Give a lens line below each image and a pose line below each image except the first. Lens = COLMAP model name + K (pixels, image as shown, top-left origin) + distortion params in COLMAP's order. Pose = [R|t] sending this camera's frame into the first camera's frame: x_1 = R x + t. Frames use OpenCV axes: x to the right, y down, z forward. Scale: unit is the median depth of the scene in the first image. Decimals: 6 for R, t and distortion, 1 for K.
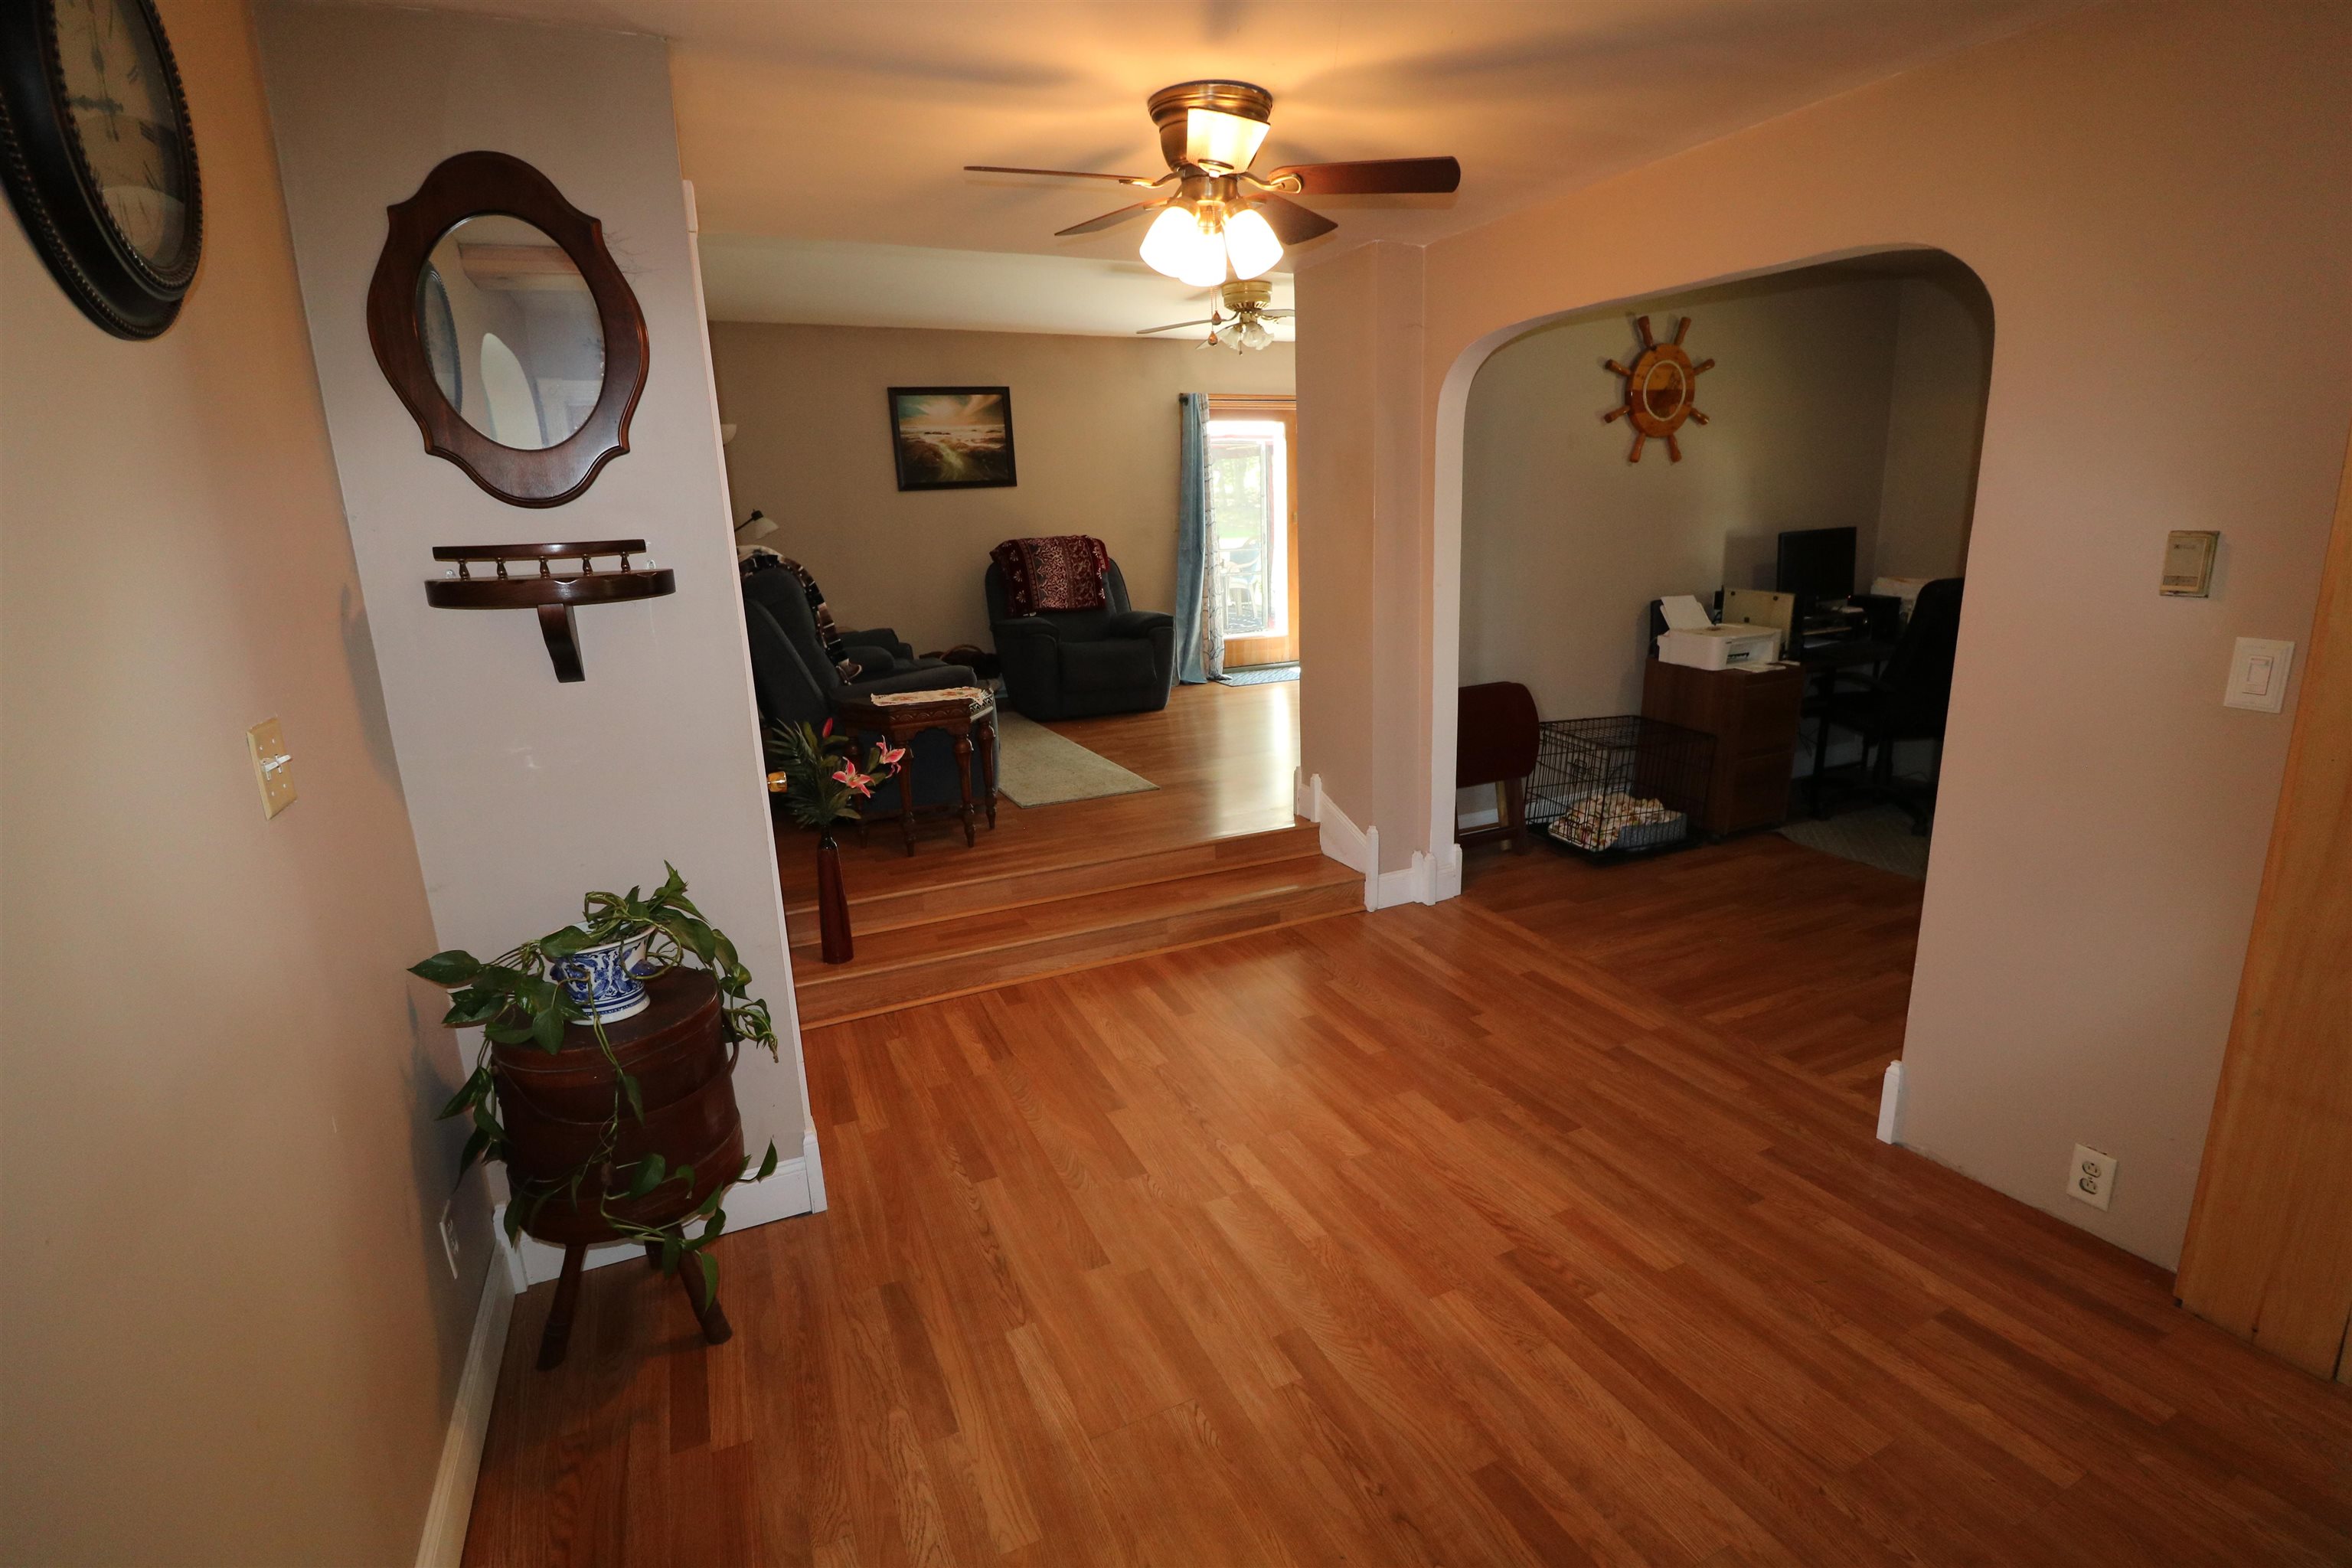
lens RADIAL K [[1081.7, 0, 1182.1], [0, 1081.7, 760.9], [0, 0, 1]] dist [0.001603, -0.015220]
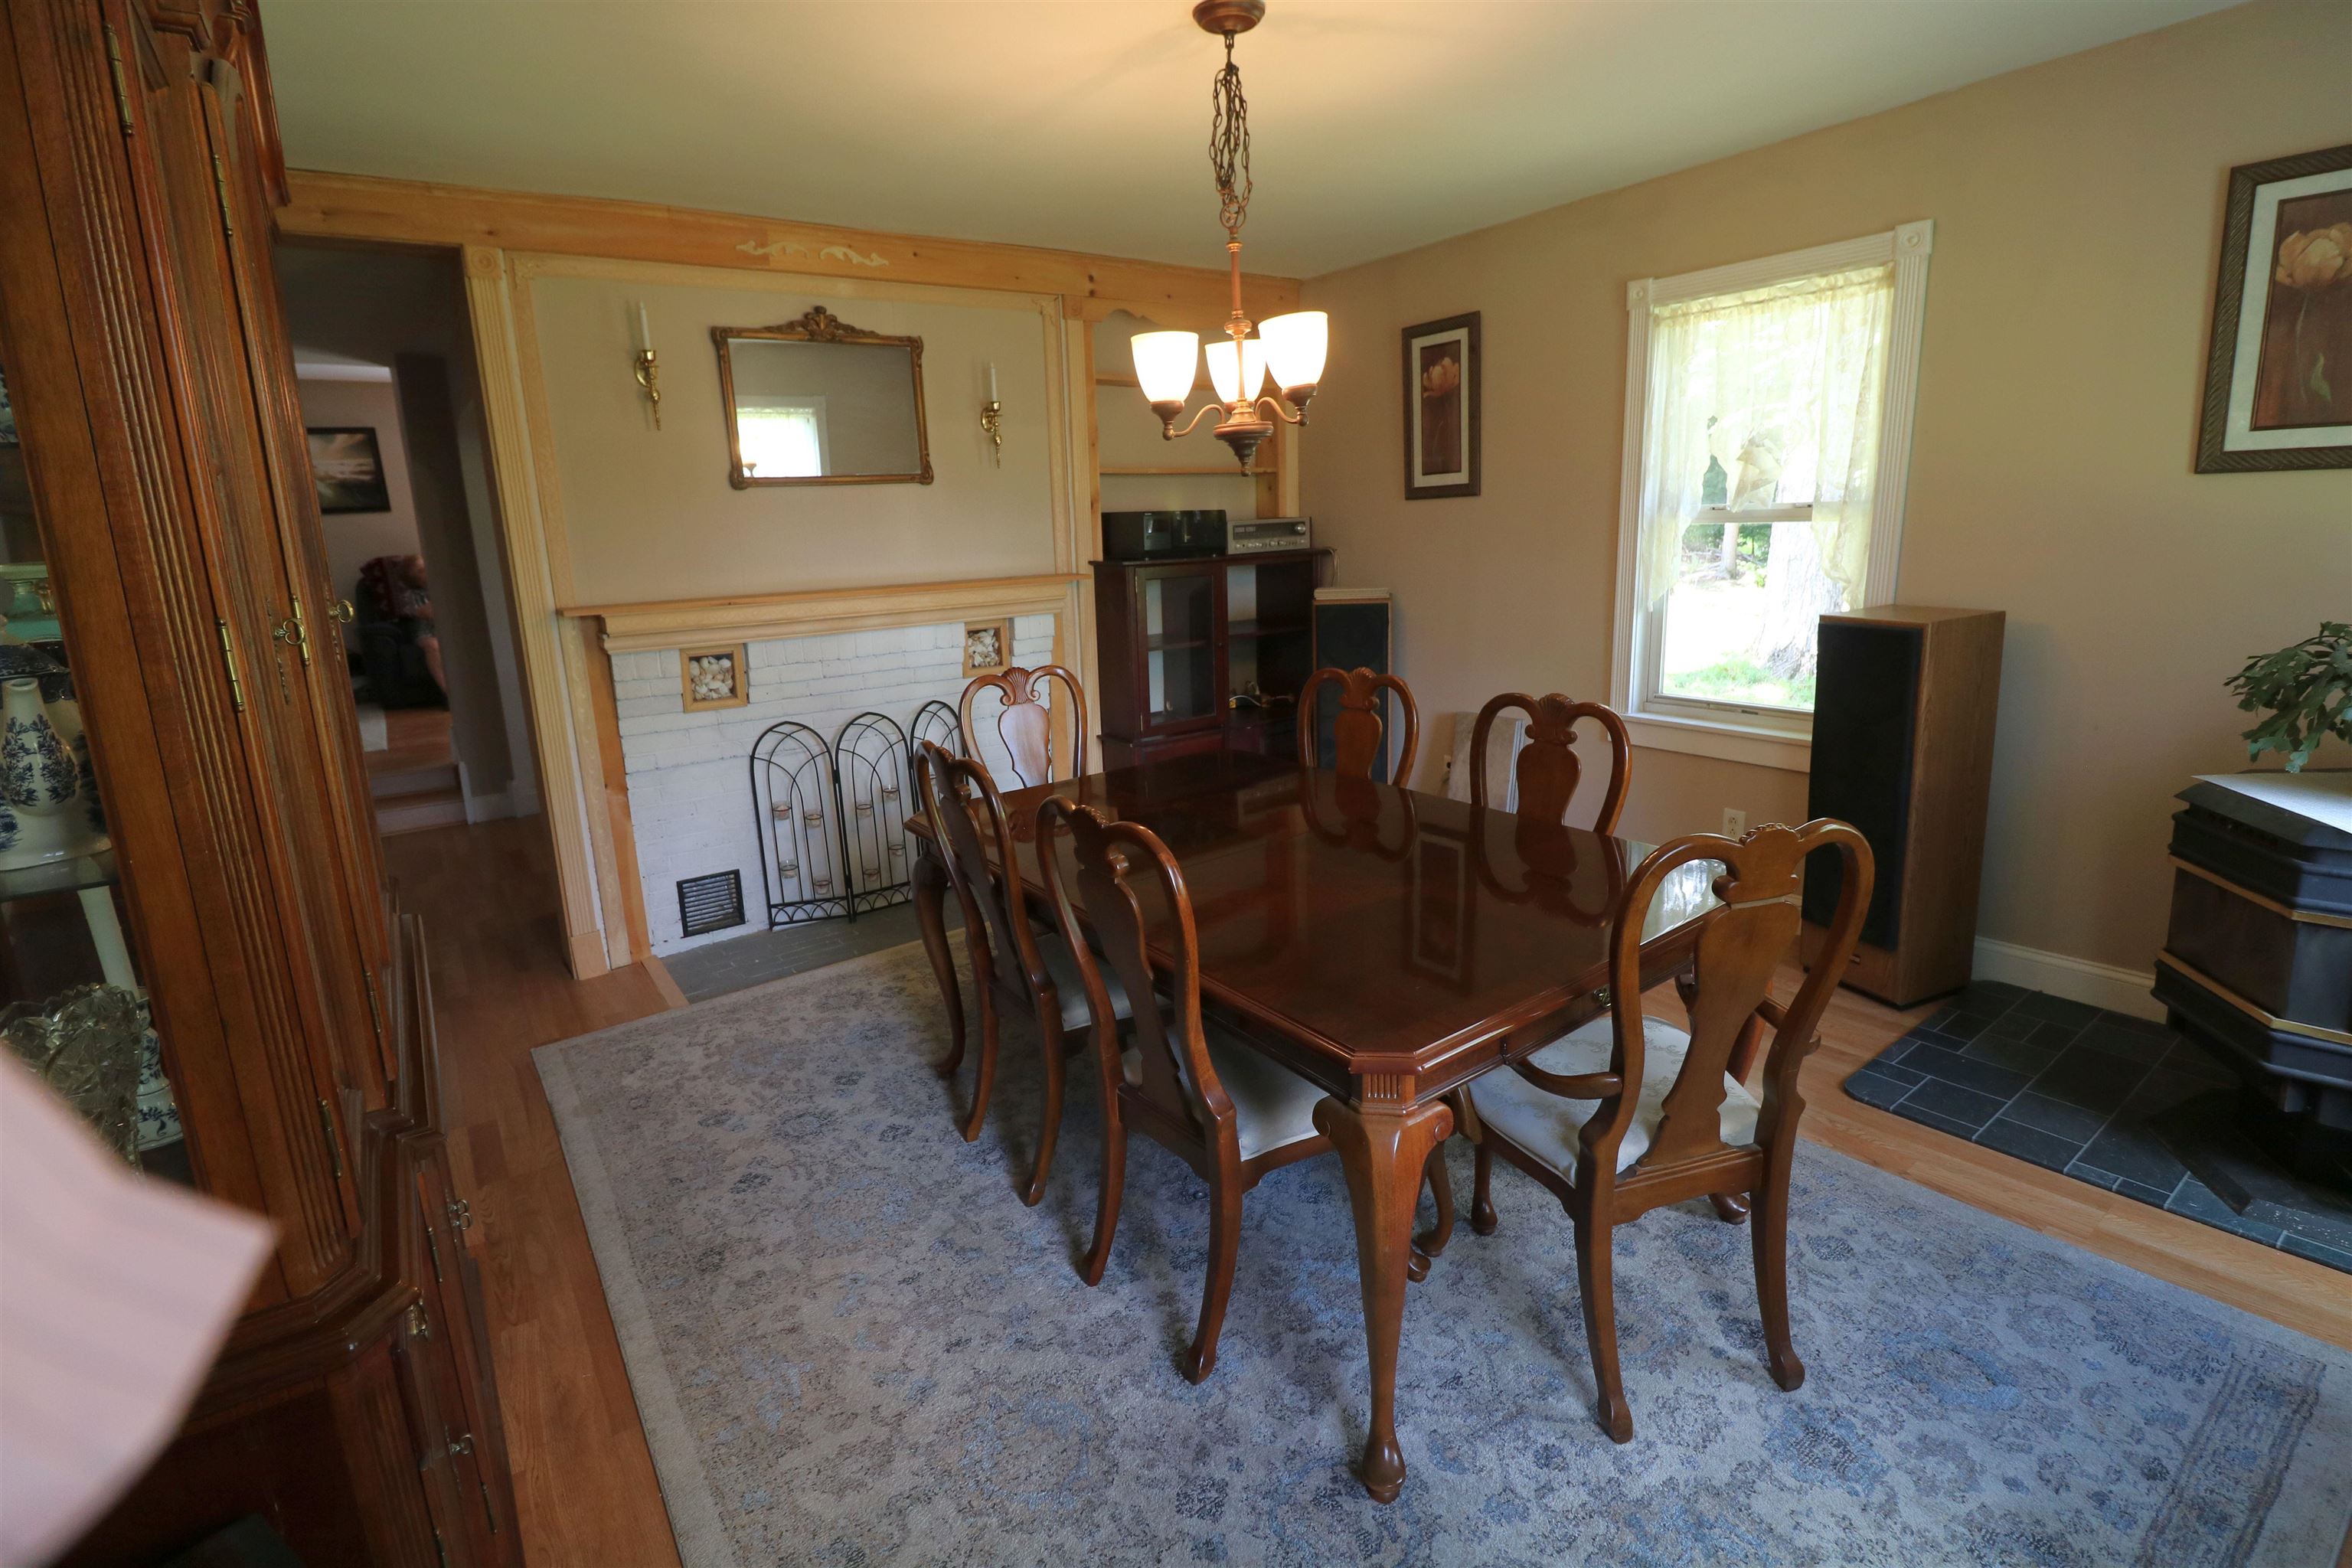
lens RADIAL K [[1081.7, 0, 1182.1], [0, 1081.7, 760.9], [0, 0, 1]] dist [0.001603, -0.015220]
pose [[0.981456, -0.042422, 0.186935, 1.291190], [0.044134, 0.999013, -0.005004, 0.165843], [-0.186538, 0.013161, 0.982360, -0.841773]]
